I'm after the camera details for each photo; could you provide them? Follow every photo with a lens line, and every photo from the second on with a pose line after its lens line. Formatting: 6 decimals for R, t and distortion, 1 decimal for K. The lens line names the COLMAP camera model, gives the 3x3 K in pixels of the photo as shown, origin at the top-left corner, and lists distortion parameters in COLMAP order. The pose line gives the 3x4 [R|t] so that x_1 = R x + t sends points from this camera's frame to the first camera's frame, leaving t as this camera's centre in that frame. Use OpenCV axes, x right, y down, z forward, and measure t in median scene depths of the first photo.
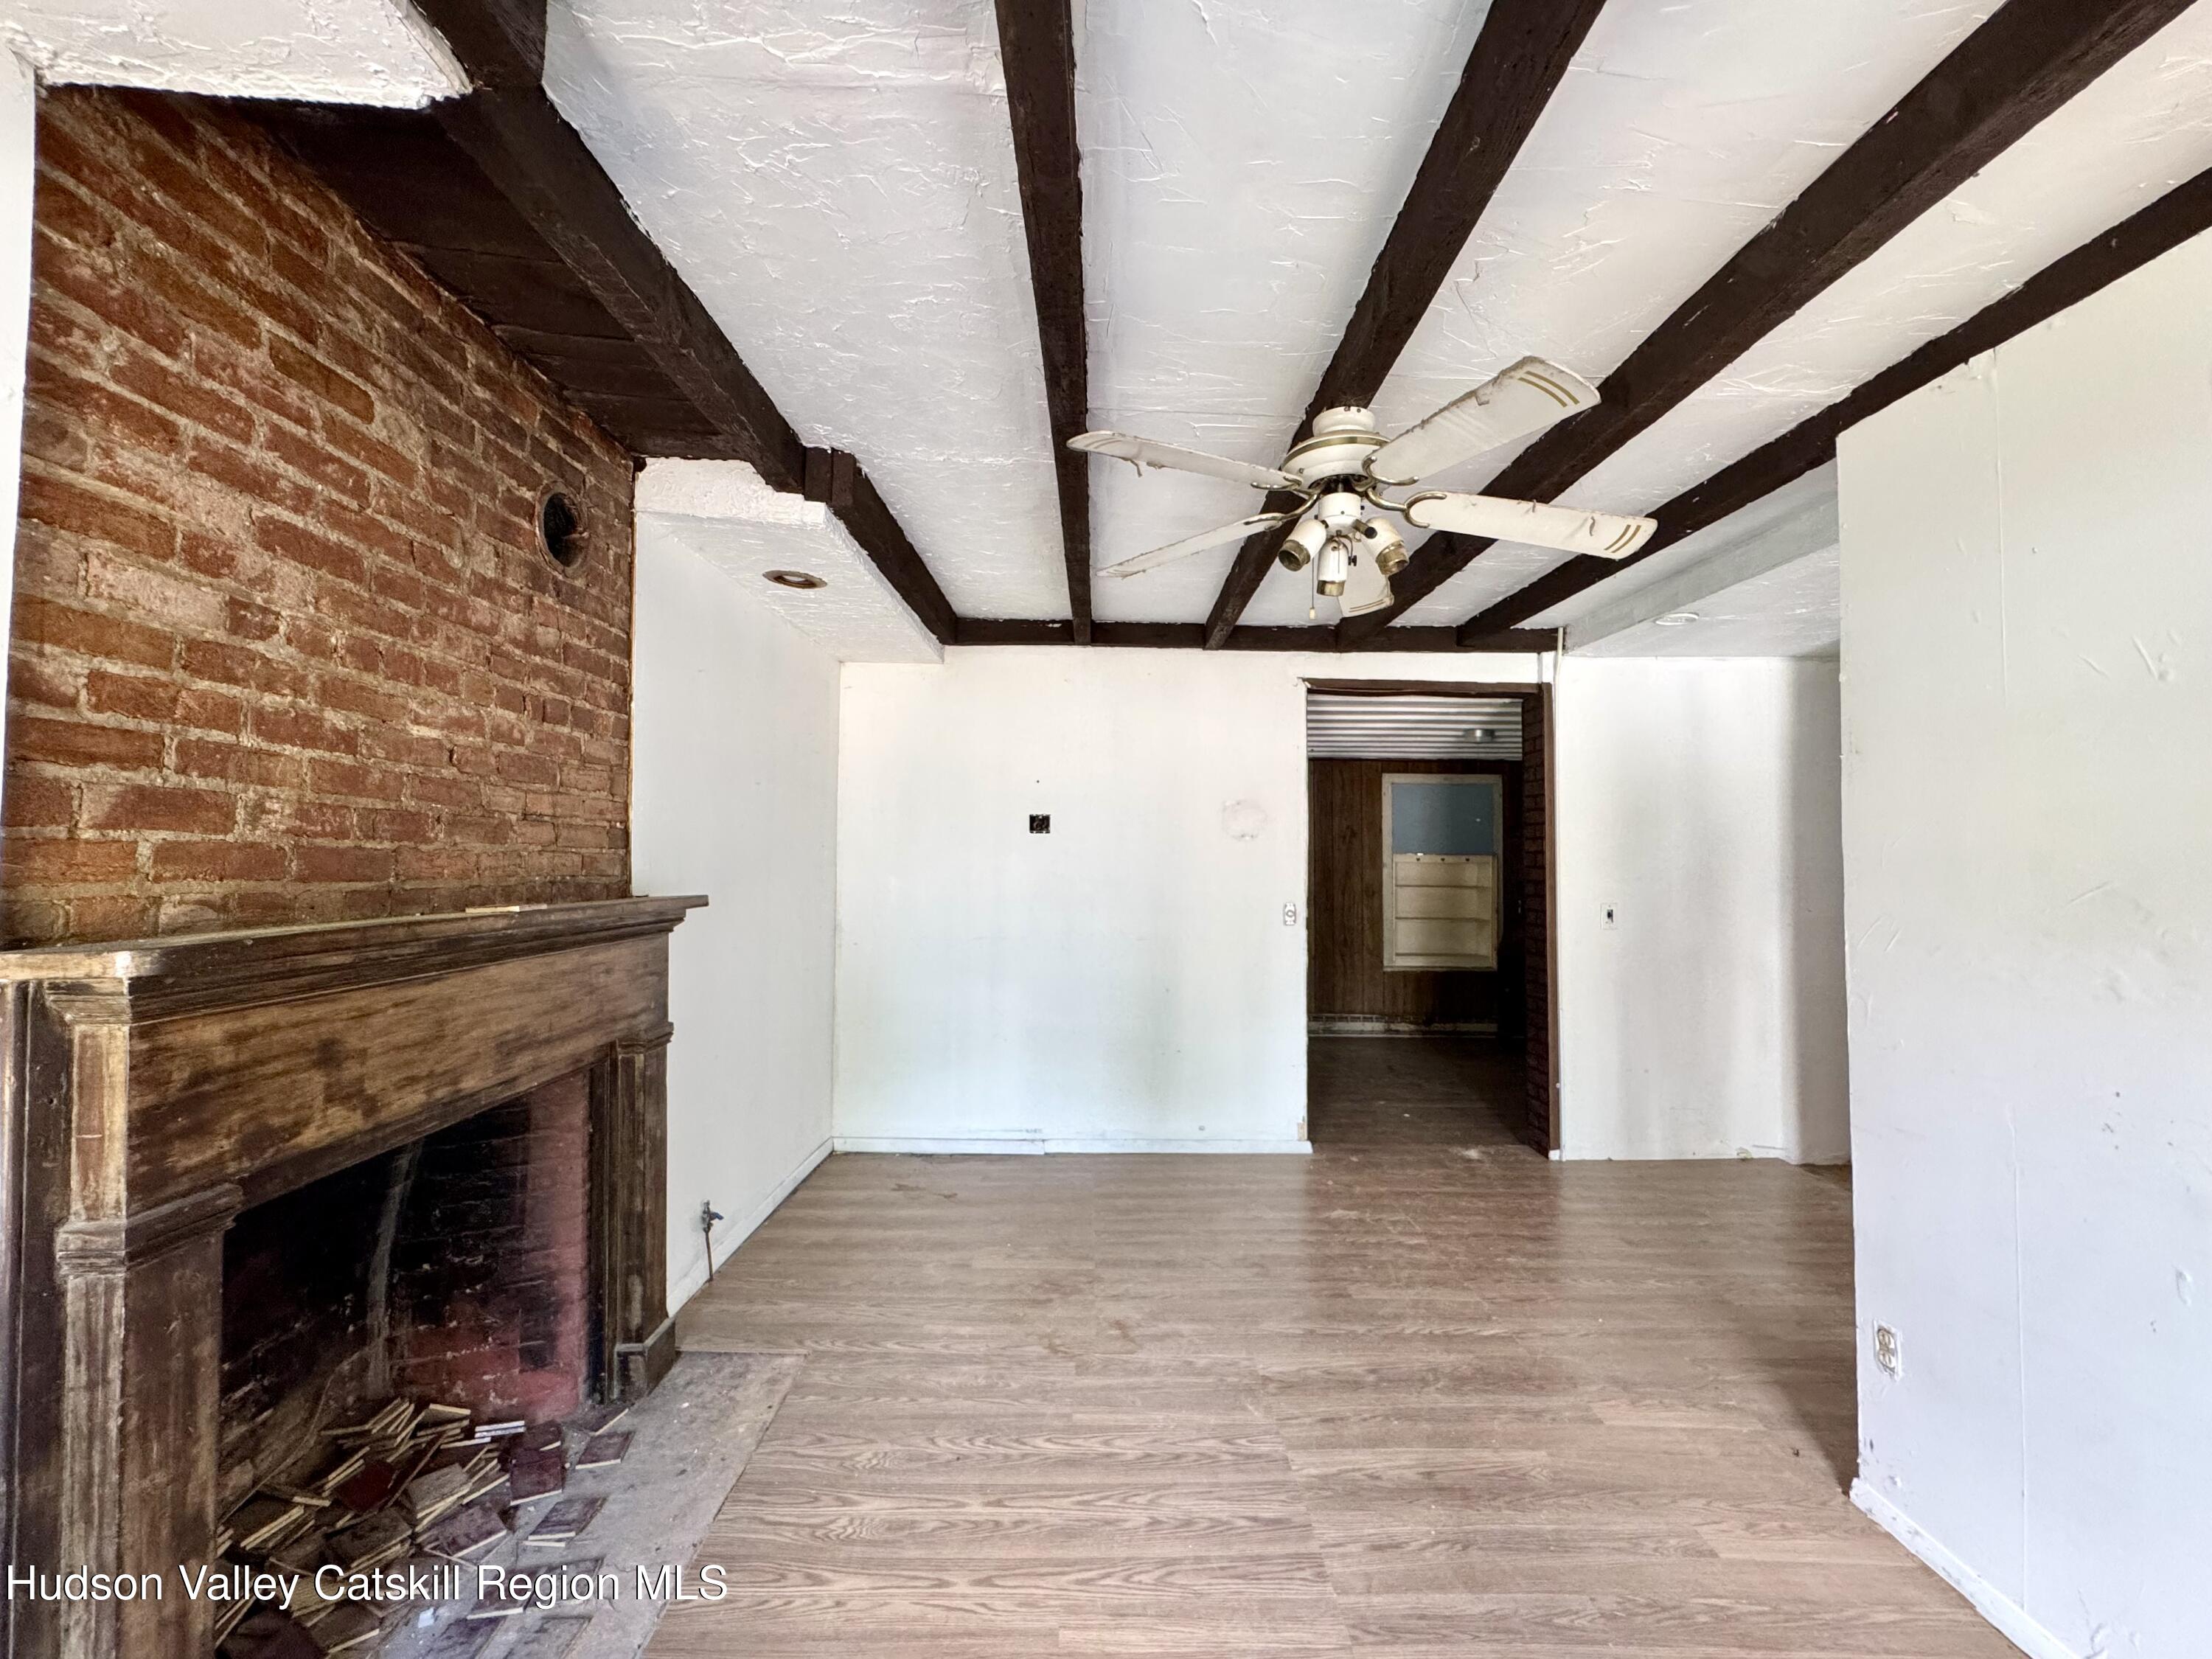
lens RADIAL K [[883.7, 0, 1106.0], [0, 883.7, 829.5], [0, 0, 1]] dist [-0.001926, 0.000407]
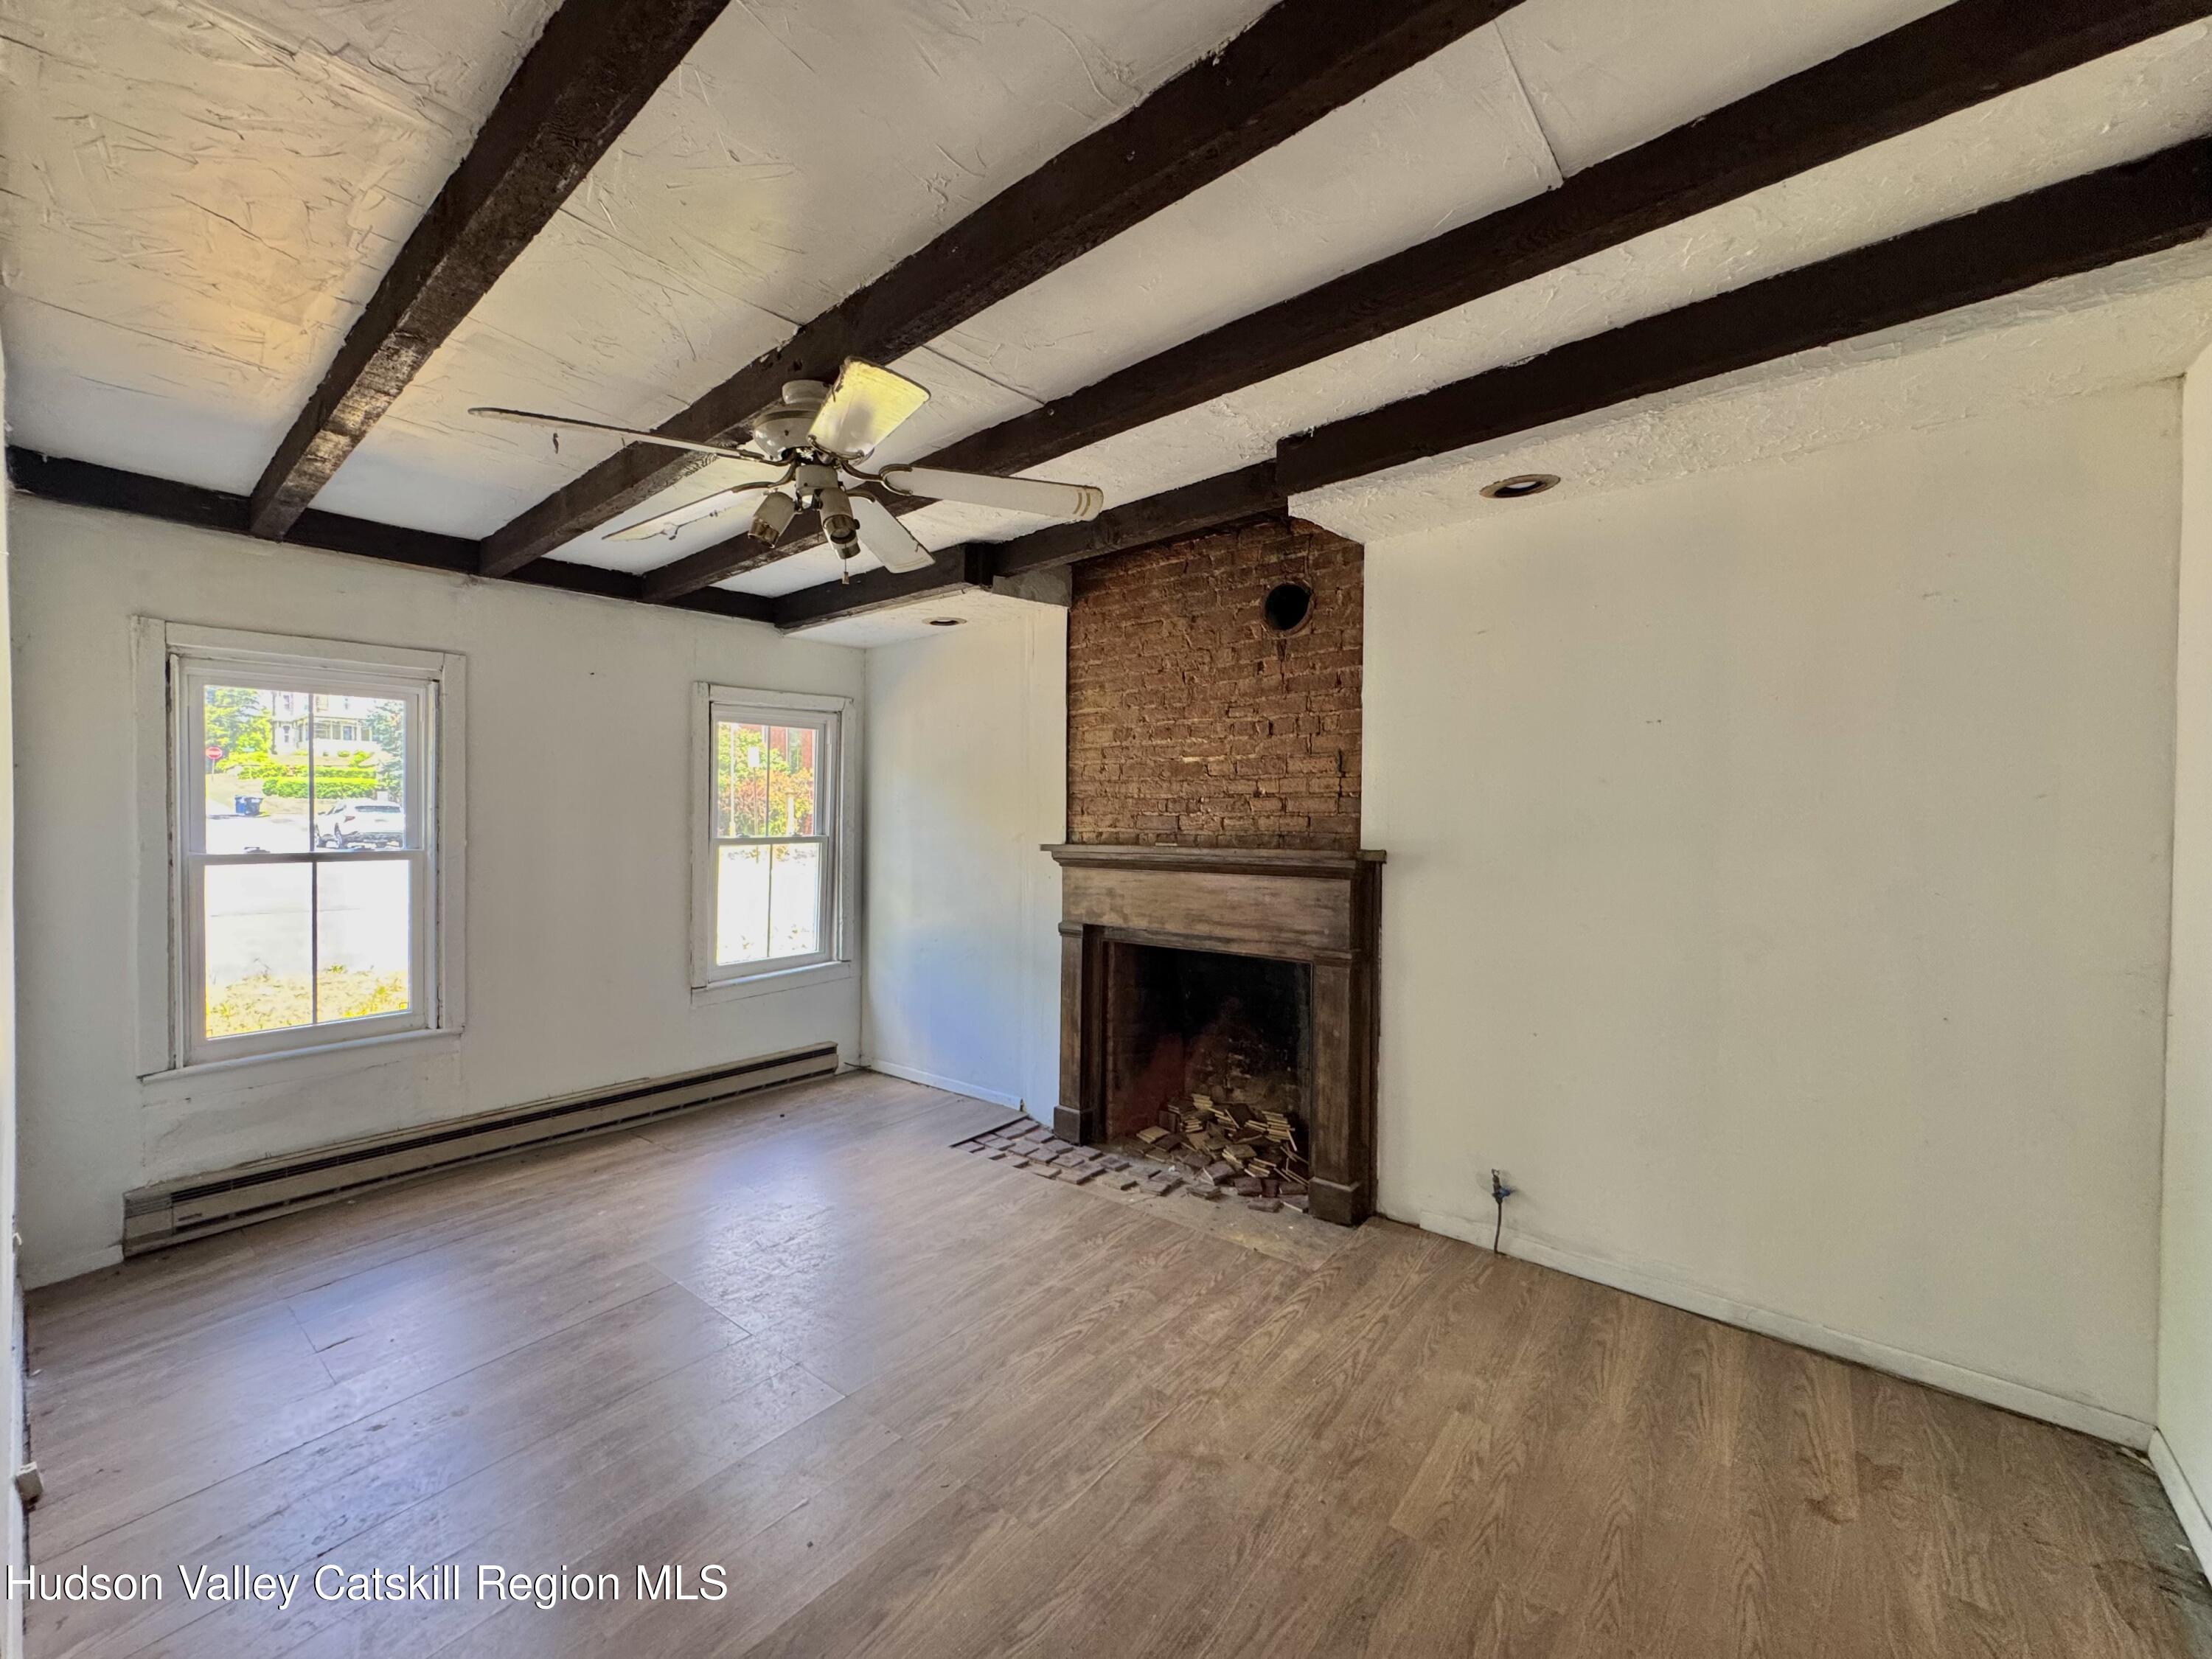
lens RADIAL K [[883.7, 0, 1106.0], [0, 883.7, 829.5], [0, 0, 1]] dist [-0.001926, 0.000407]
pose [[-0.637752, -0.000163, -0.770241, 1.004939], [0.019393, 0.999680, -0.016270, 0.088437], [0.769997, -0.025313, -0.637545, 2.260857]]
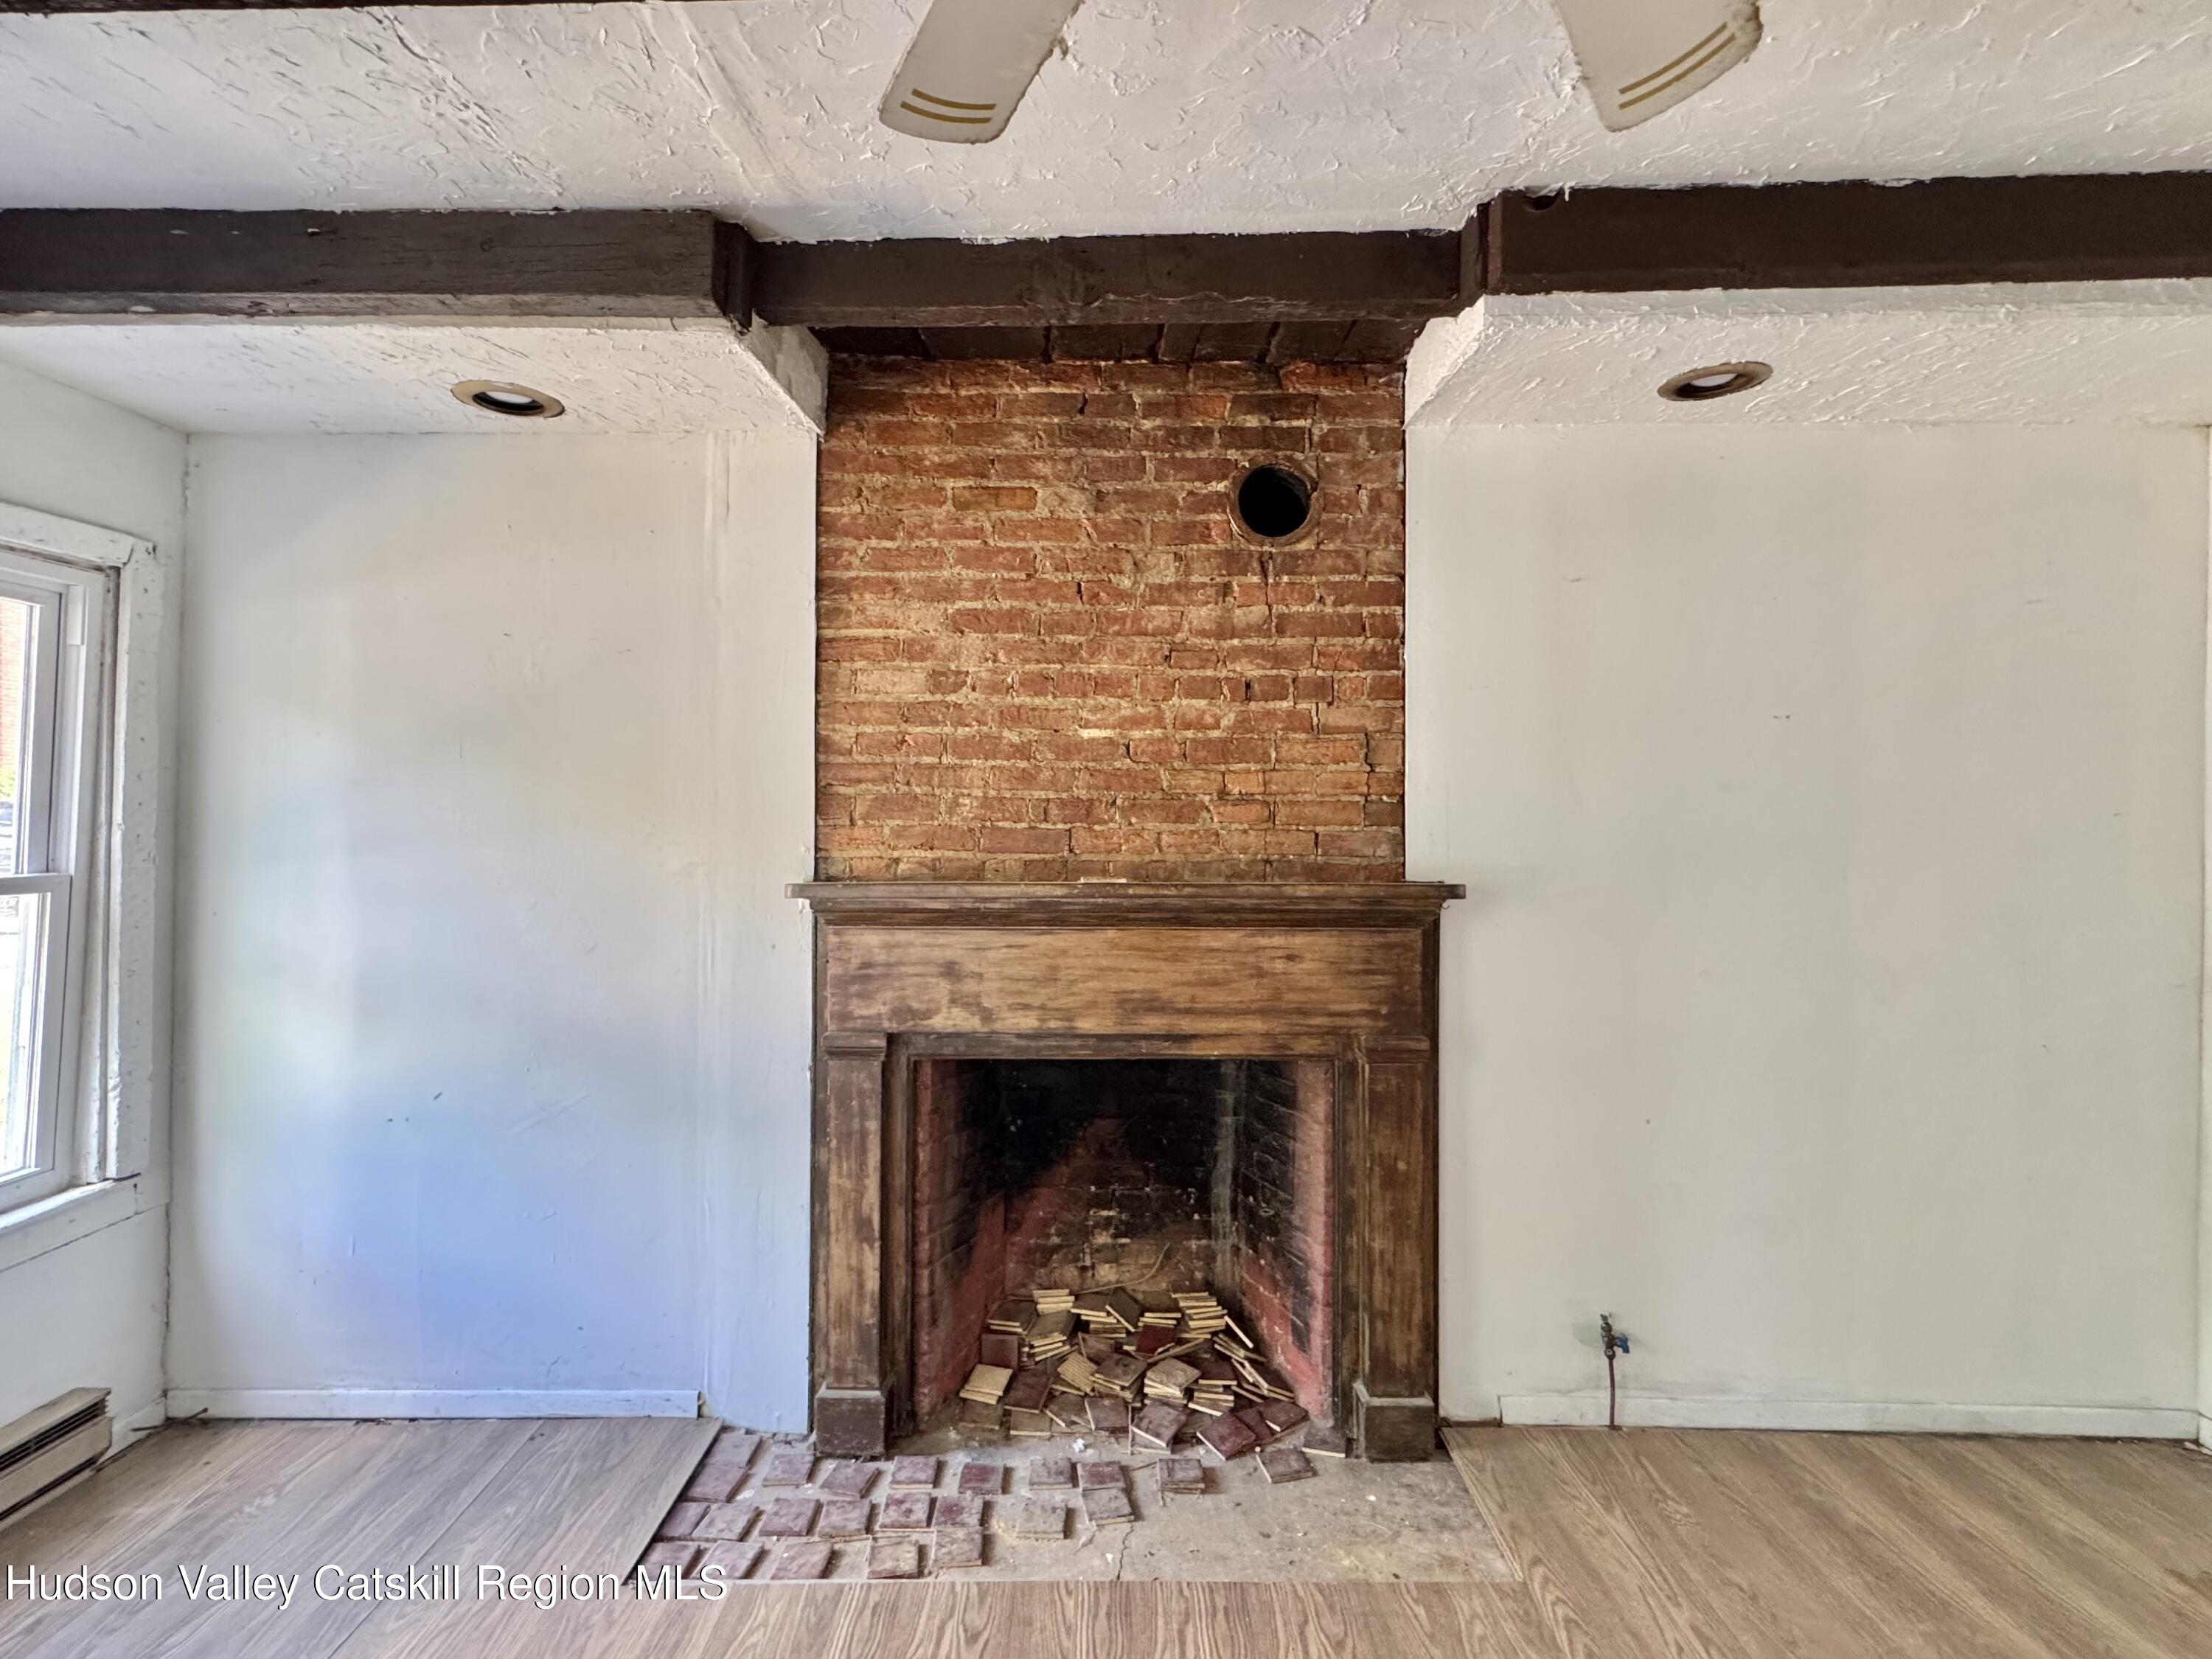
lens RADIAL K [[980.3, 0, 1106.0], [0, 980.3, 829.5], [0, 0, 1]] dist [-0.001016, 0.000713]
pose [[-0.015059, -0.005315, -0.999872, 0.612700], [0.030155, 0.999529, -0.005768, 0.032648], [0.999432, -0.030238, -0.014892, 1.071981]]
